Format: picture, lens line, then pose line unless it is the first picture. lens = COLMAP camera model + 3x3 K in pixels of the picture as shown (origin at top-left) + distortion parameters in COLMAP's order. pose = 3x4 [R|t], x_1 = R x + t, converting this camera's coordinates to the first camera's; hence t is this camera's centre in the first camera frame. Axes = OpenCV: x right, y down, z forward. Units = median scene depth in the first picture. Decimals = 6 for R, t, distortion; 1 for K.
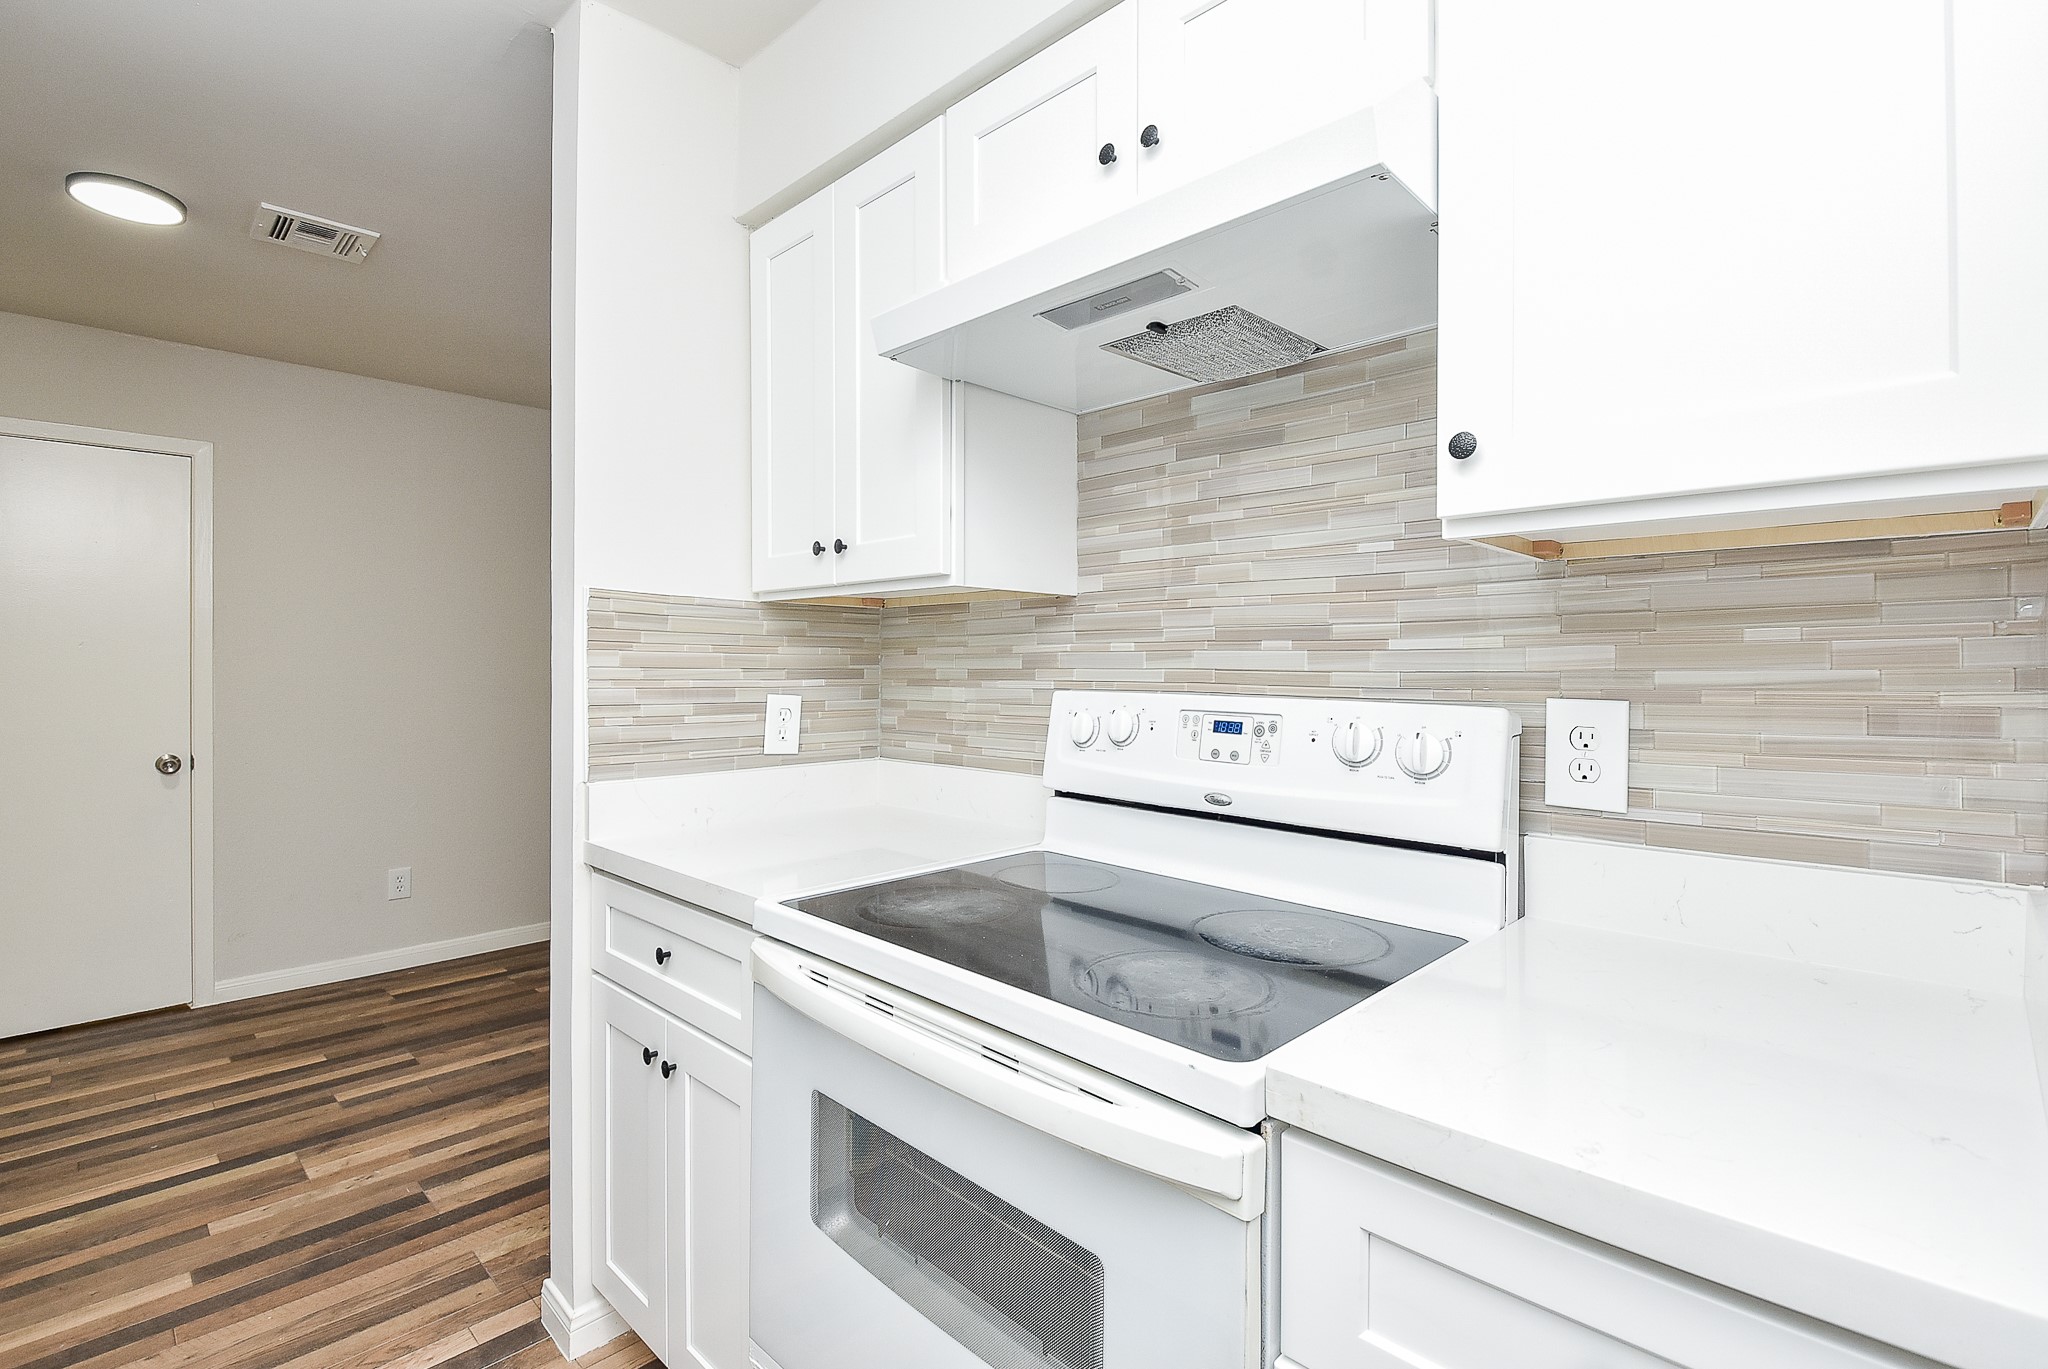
lens RADIAL K [[945.1, 0, 1029.0], [0, 945.1, 664.8], [0, 0, 1]] dist [0.016602, -0.014246]
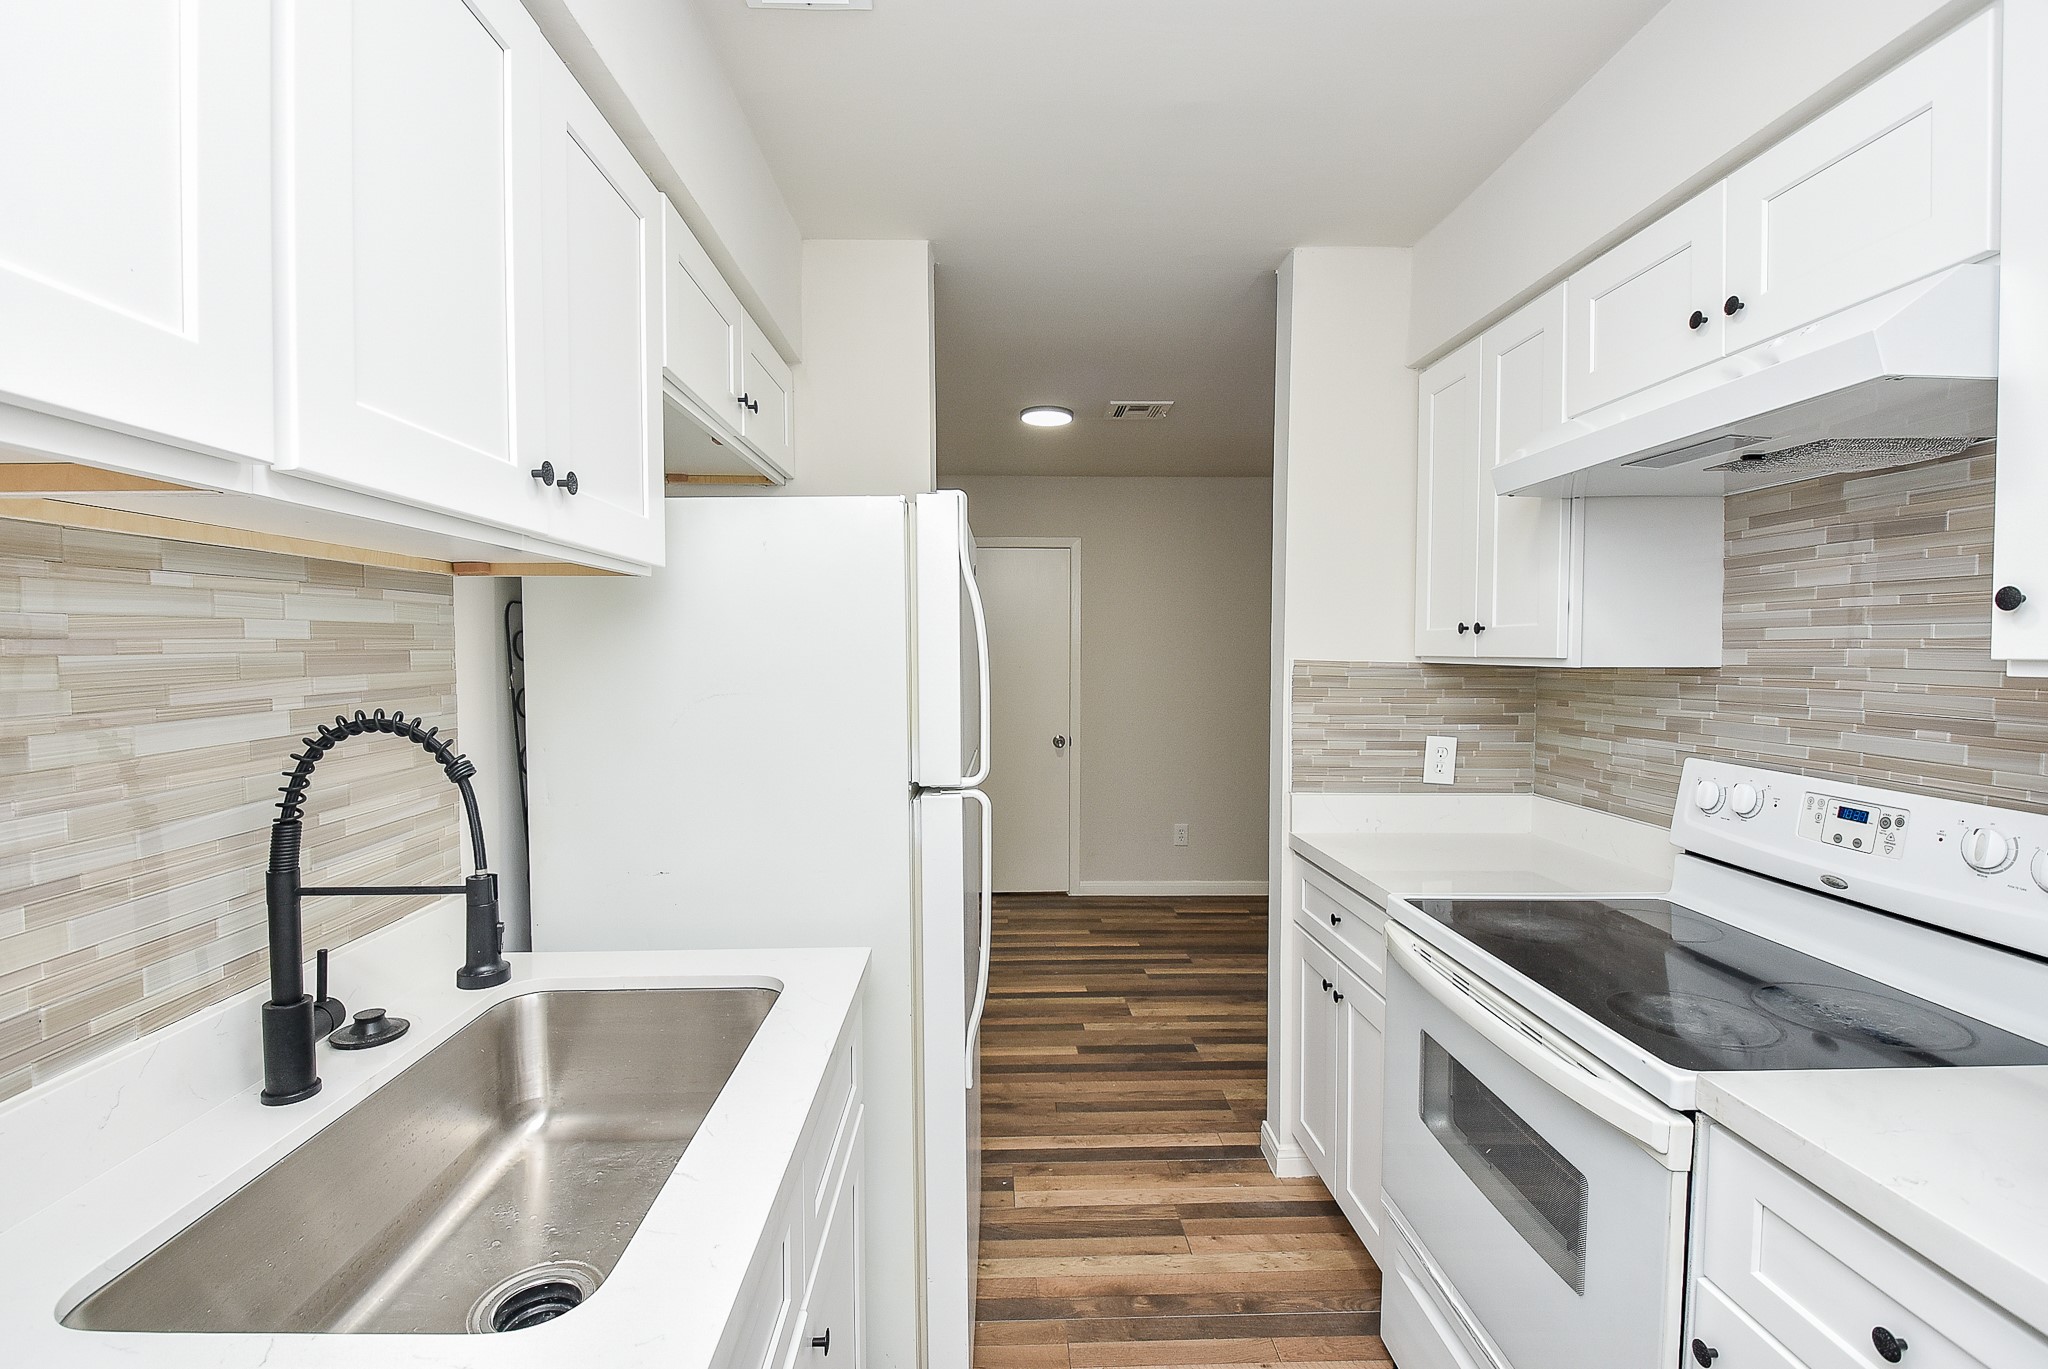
lens RADIAL K [[903.9, 0, 1013.0], [0, 903.9, 678.0], [0, 0, 1]] dist [0.018567, -0.017948]
pose [[0.718275, 0.021266, -0.695434, 0.205344], [-0.001464, 0.999577, 0.029054, -0.097902], [0.695757, -0.019850, 0.718003, -0.314614]]
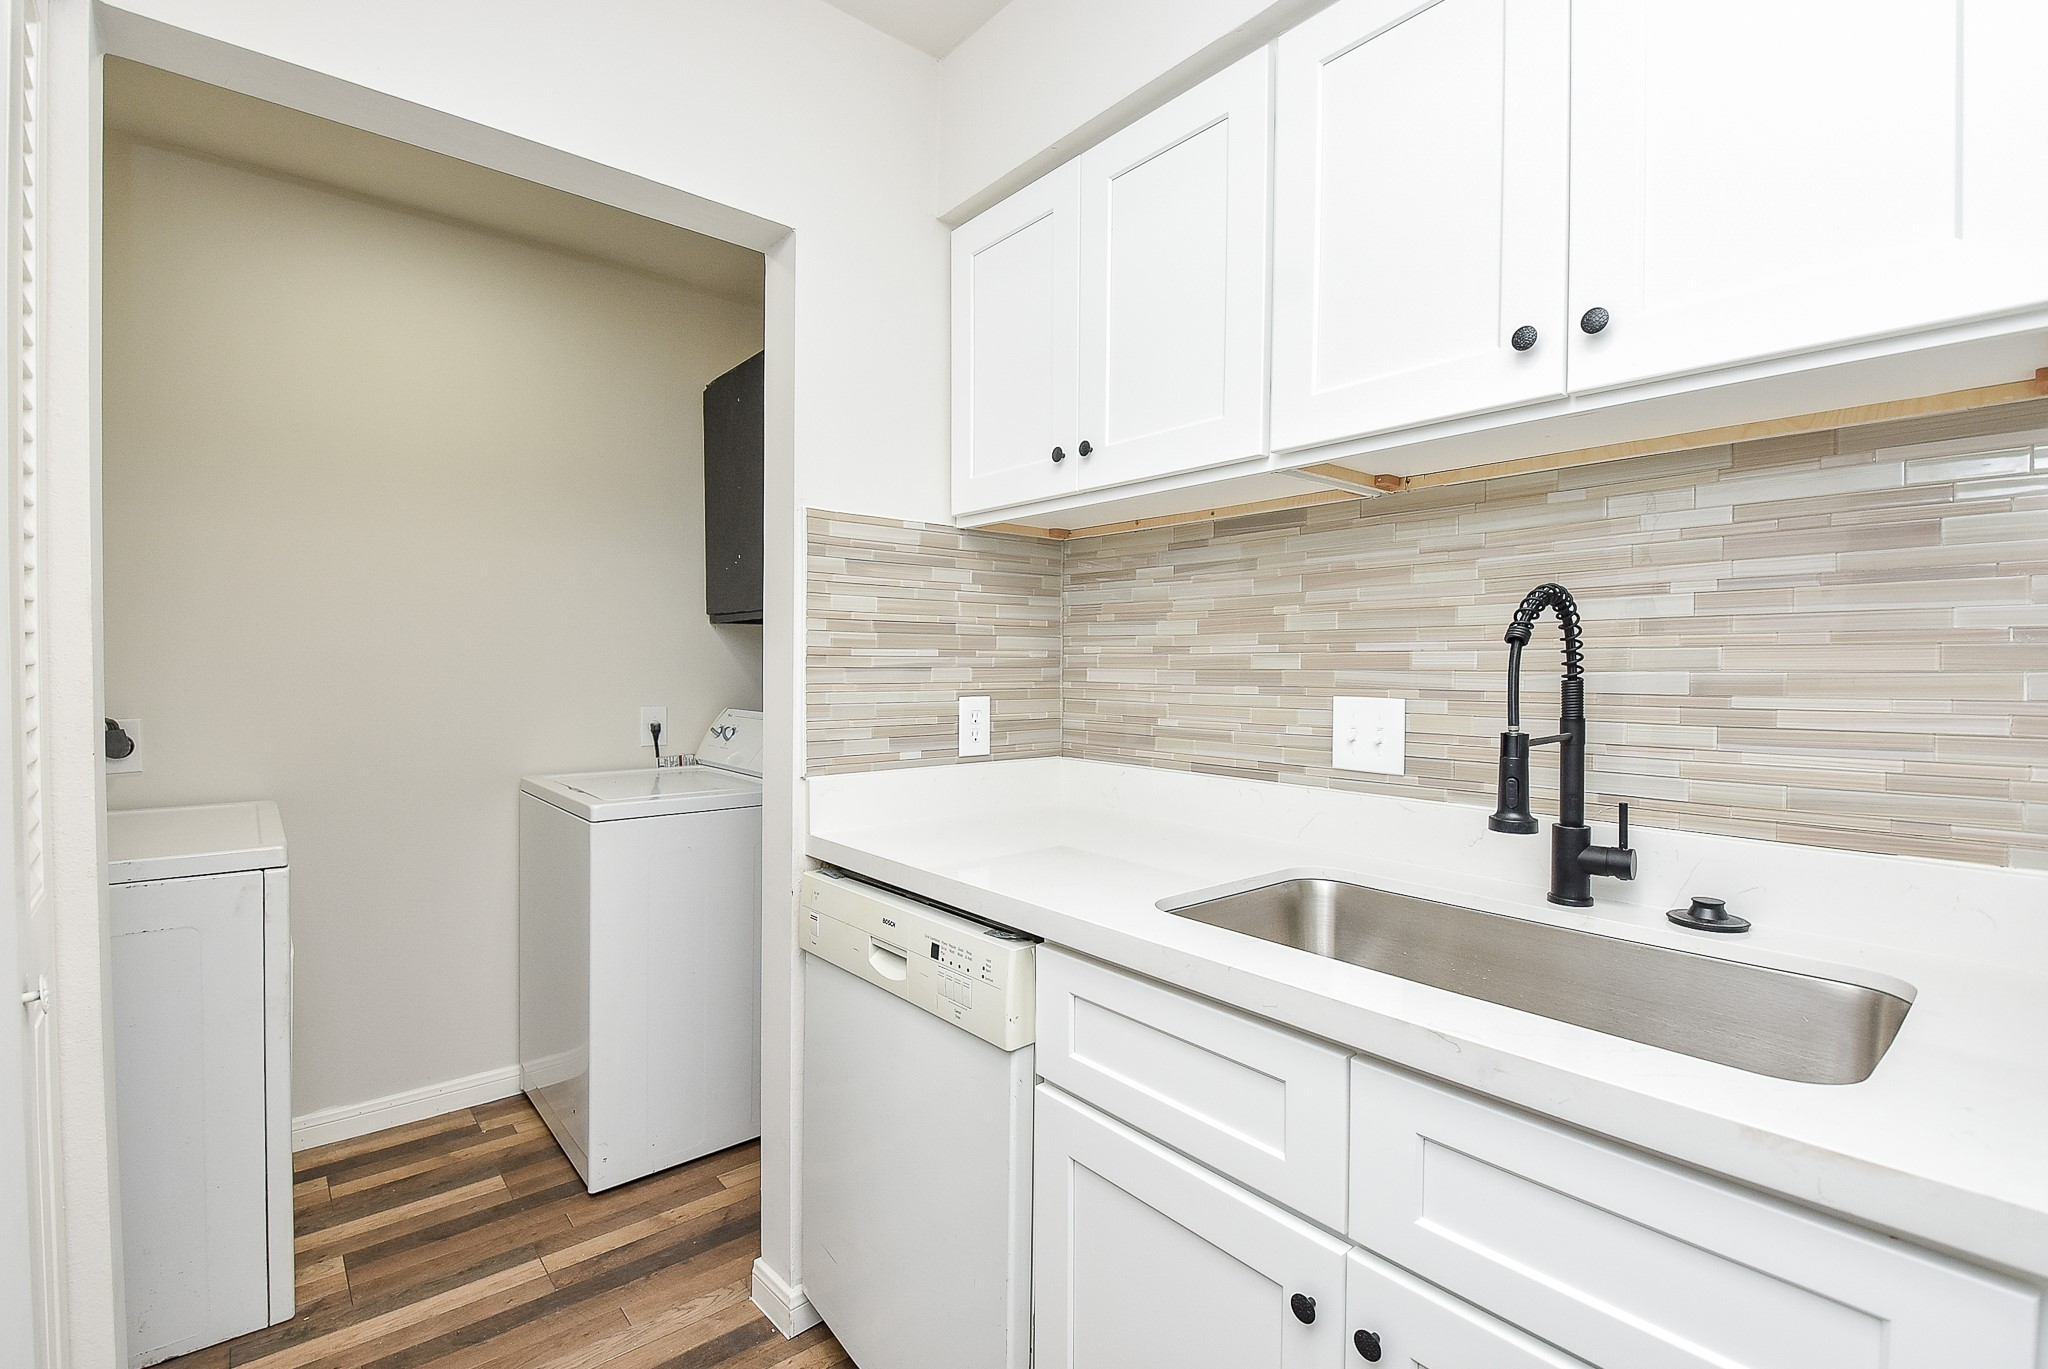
lens RADIAL K [[920.1, 0, 1014.8], [0, 920.1, 681.4], [0, 0, 1]] dist [0.048414, -0.035737]
pose [[-0.994633, -0.007449, 0.103196, -0.187074], [-0.005145, 0.999732, 0.022567, 0.003874], [-0.103337, 0.021915, -0.994405, 0.600953]]
